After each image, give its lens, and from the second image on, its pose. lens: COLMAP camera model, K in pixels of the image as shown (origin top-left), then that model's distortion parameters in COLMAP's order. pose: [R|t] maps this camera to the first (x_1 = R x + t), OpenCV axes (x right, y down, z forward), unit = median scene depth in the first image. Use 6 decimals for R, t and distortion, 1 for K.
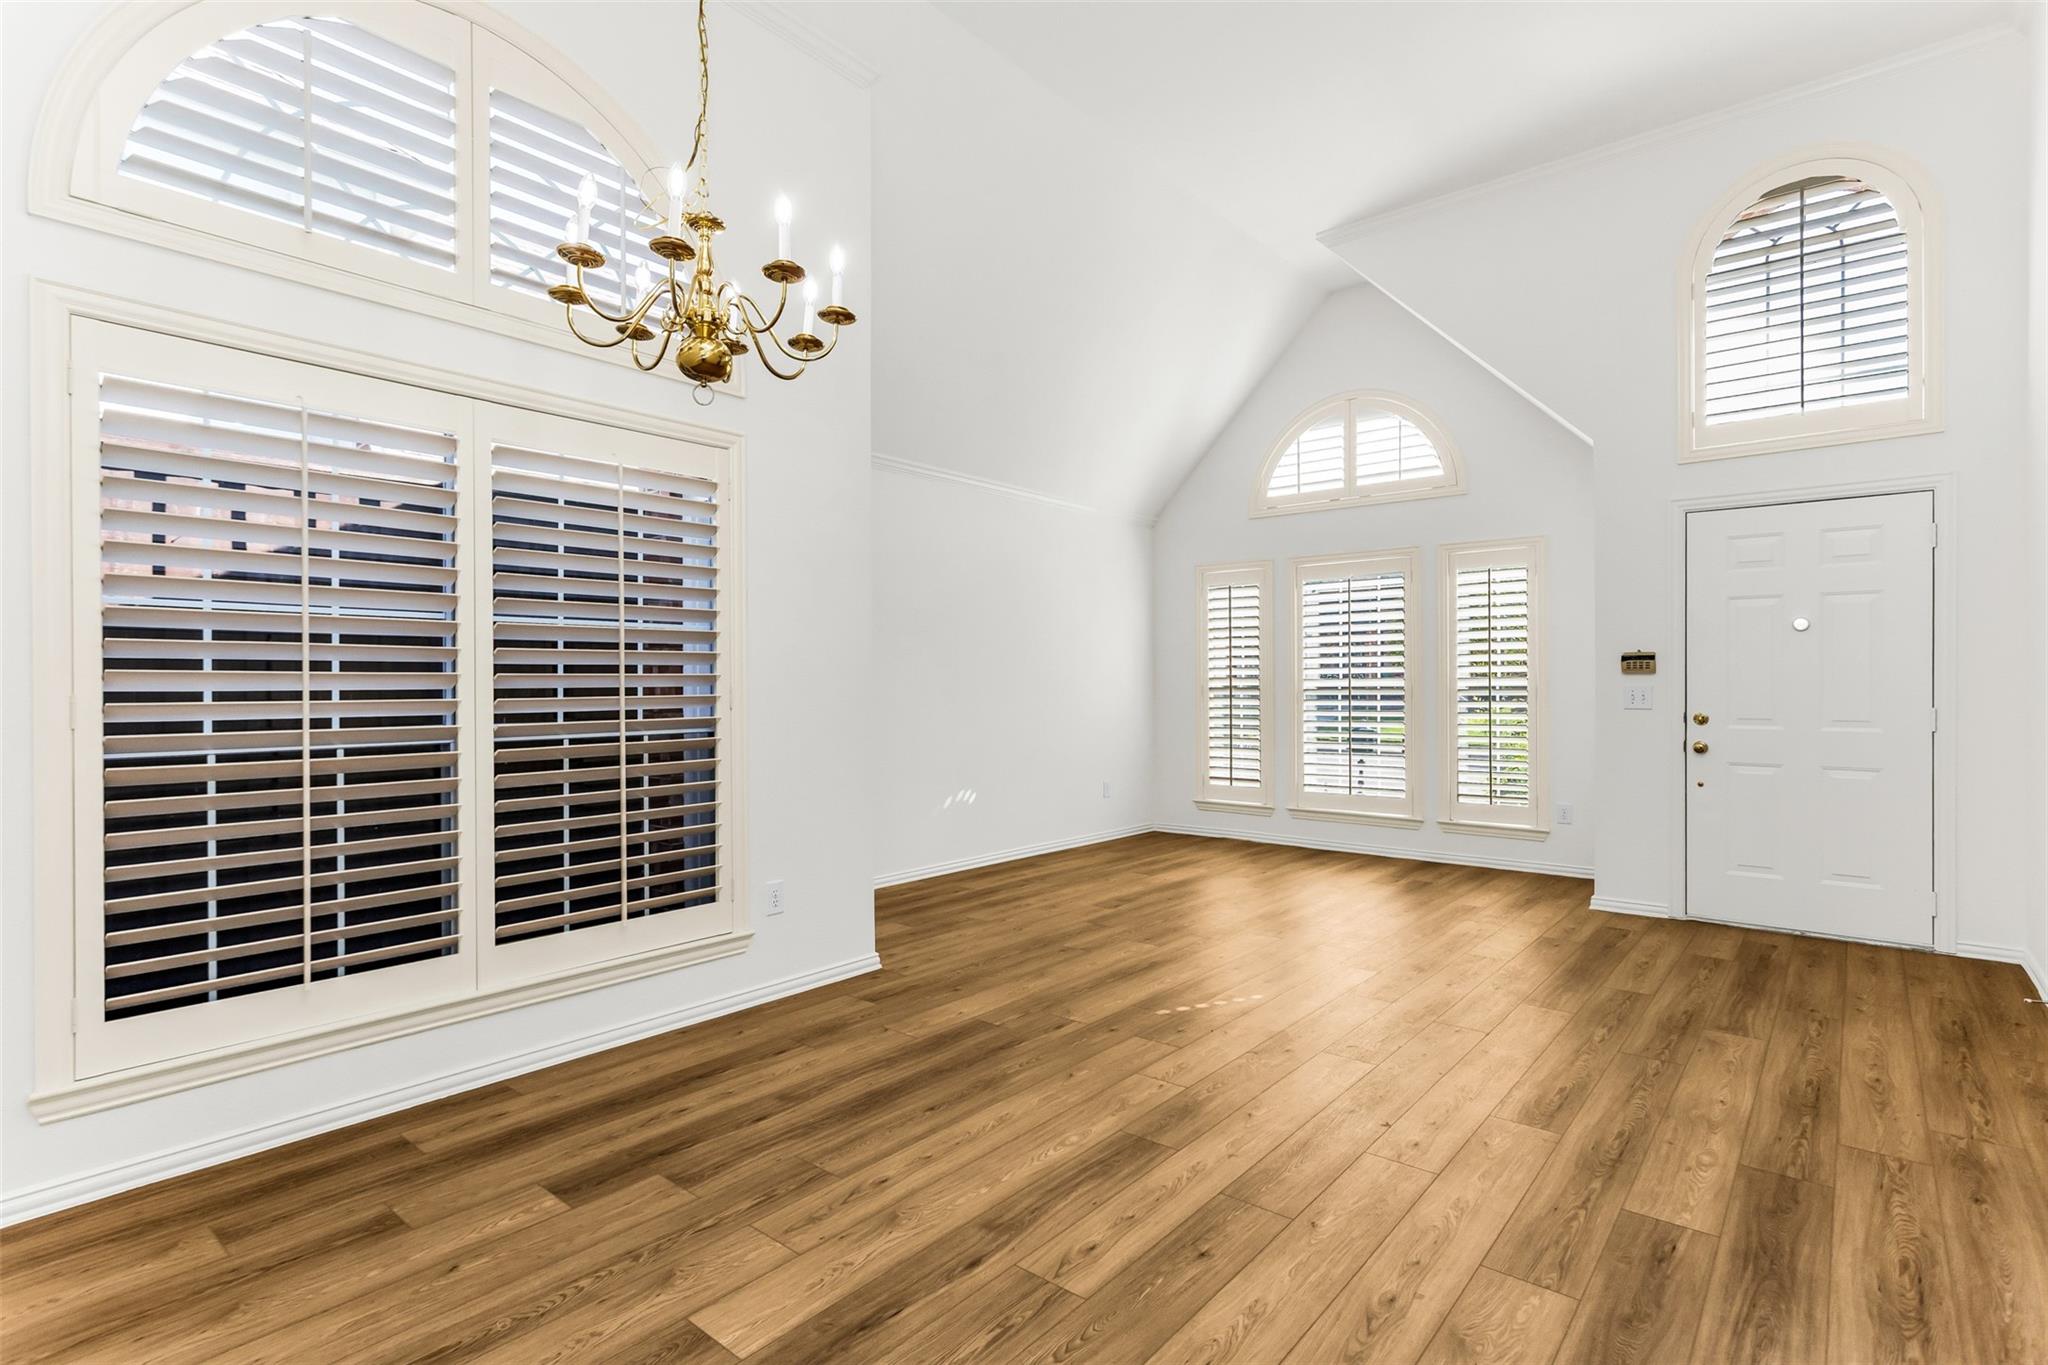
lens RADIAL K [[985.2, 0, 1024.0], [0, 985.2, 682.5], [0, 0, 1]] dist [0.002259, 0.001334]
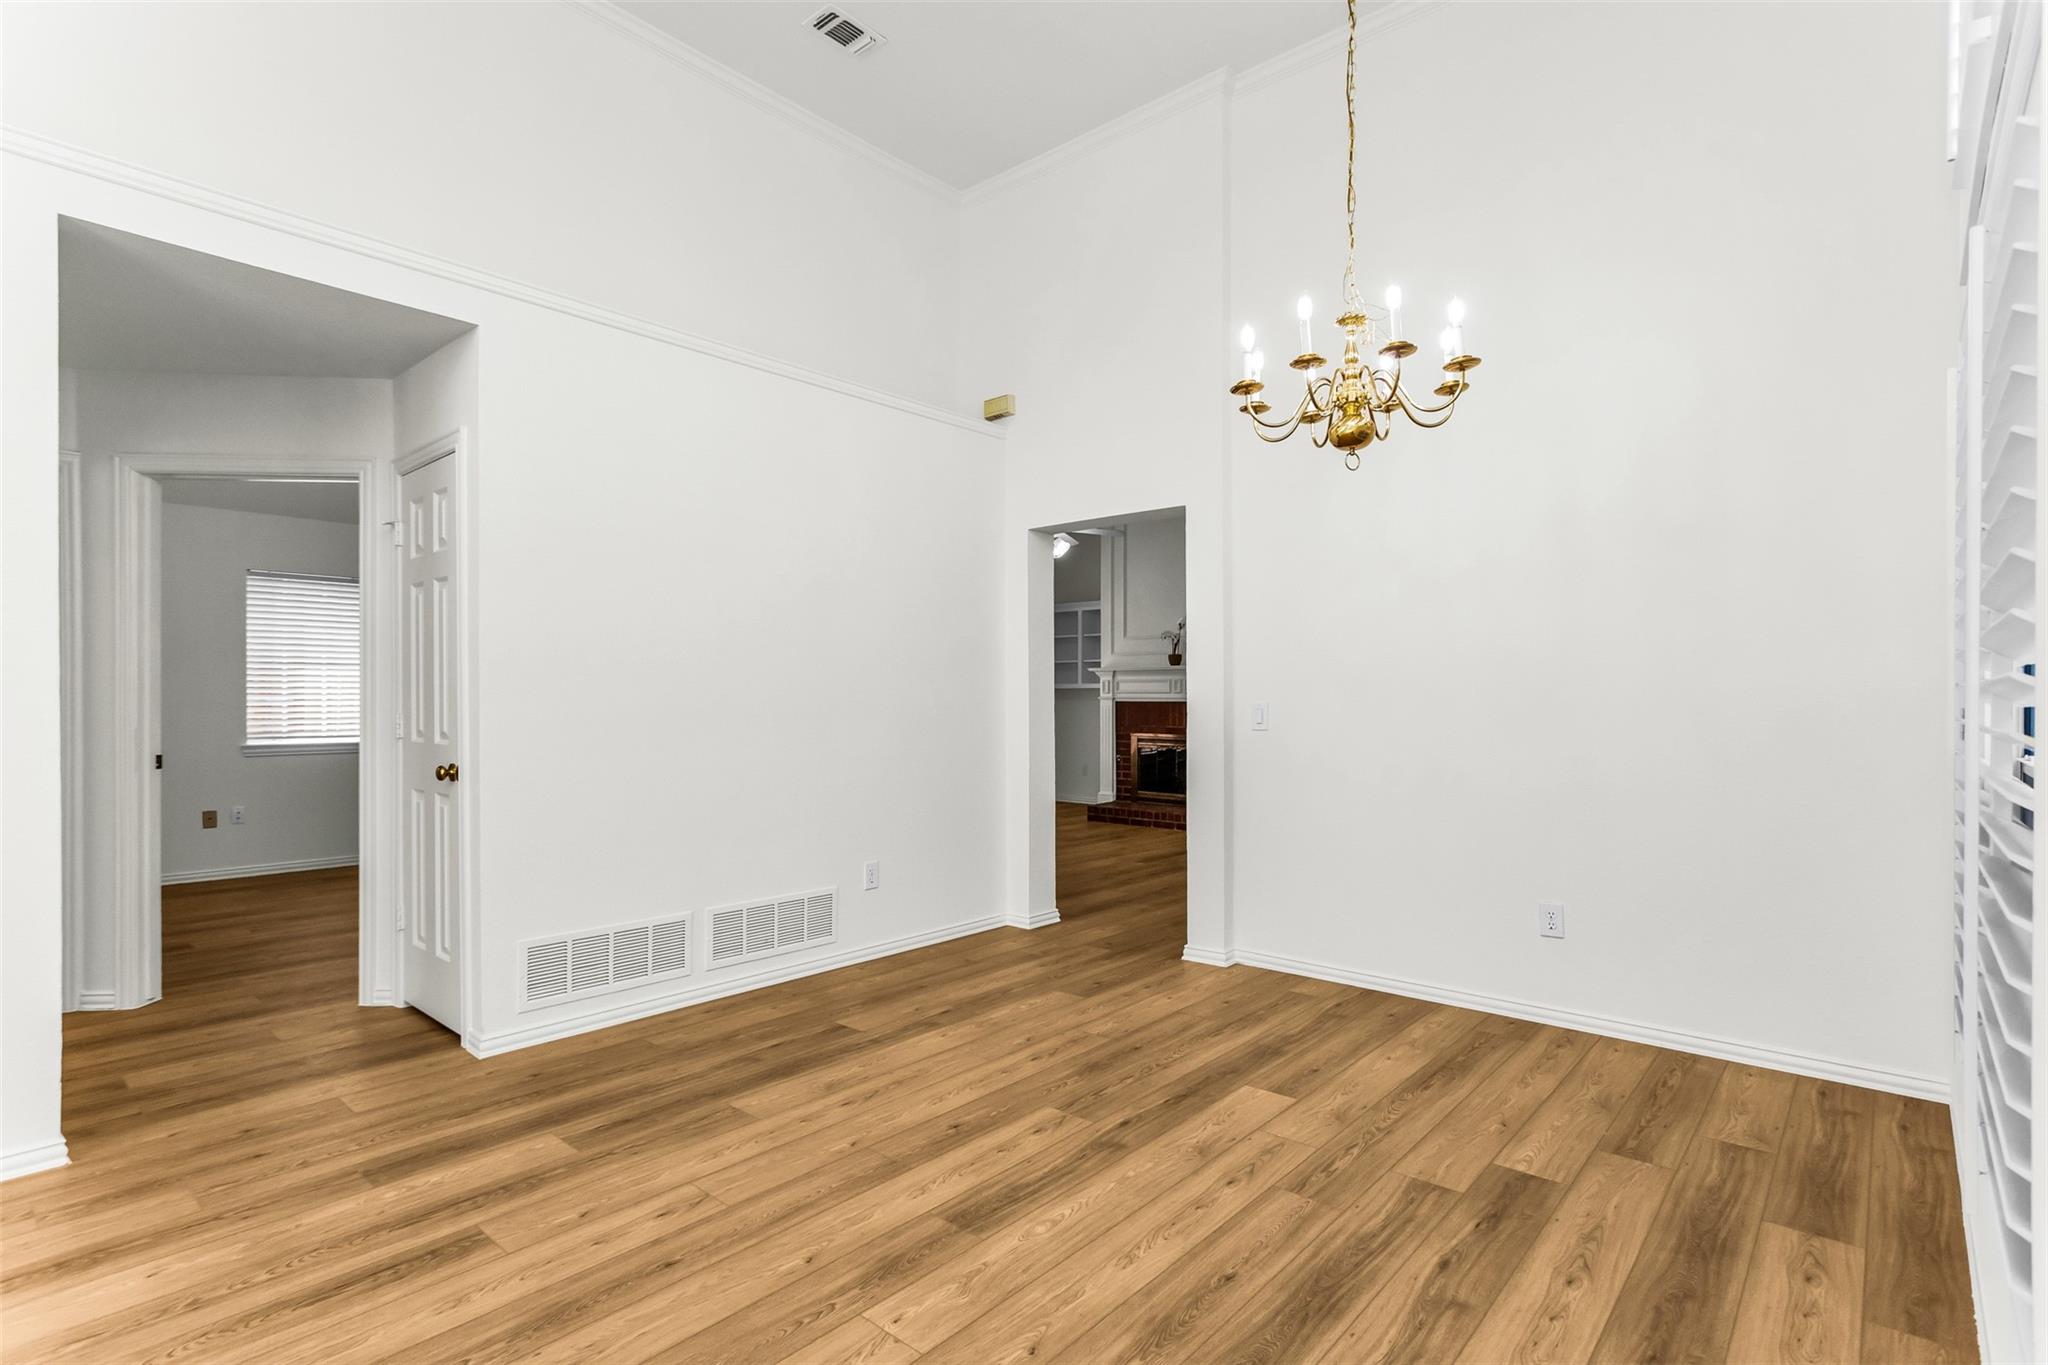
lens RADIAL K [[985.2, 0, 1024.0], [0, 985.2, 682.5], [0, 0, 1]] dist [0.002259, 0.001334]
pose [[-0.999728, 0.005045, 0.022751, 0.045452], [0.004631, 0.999823, -0.018212, -0.000005], [-0.022839, -0.018101, -0.999575, 1.974186]]
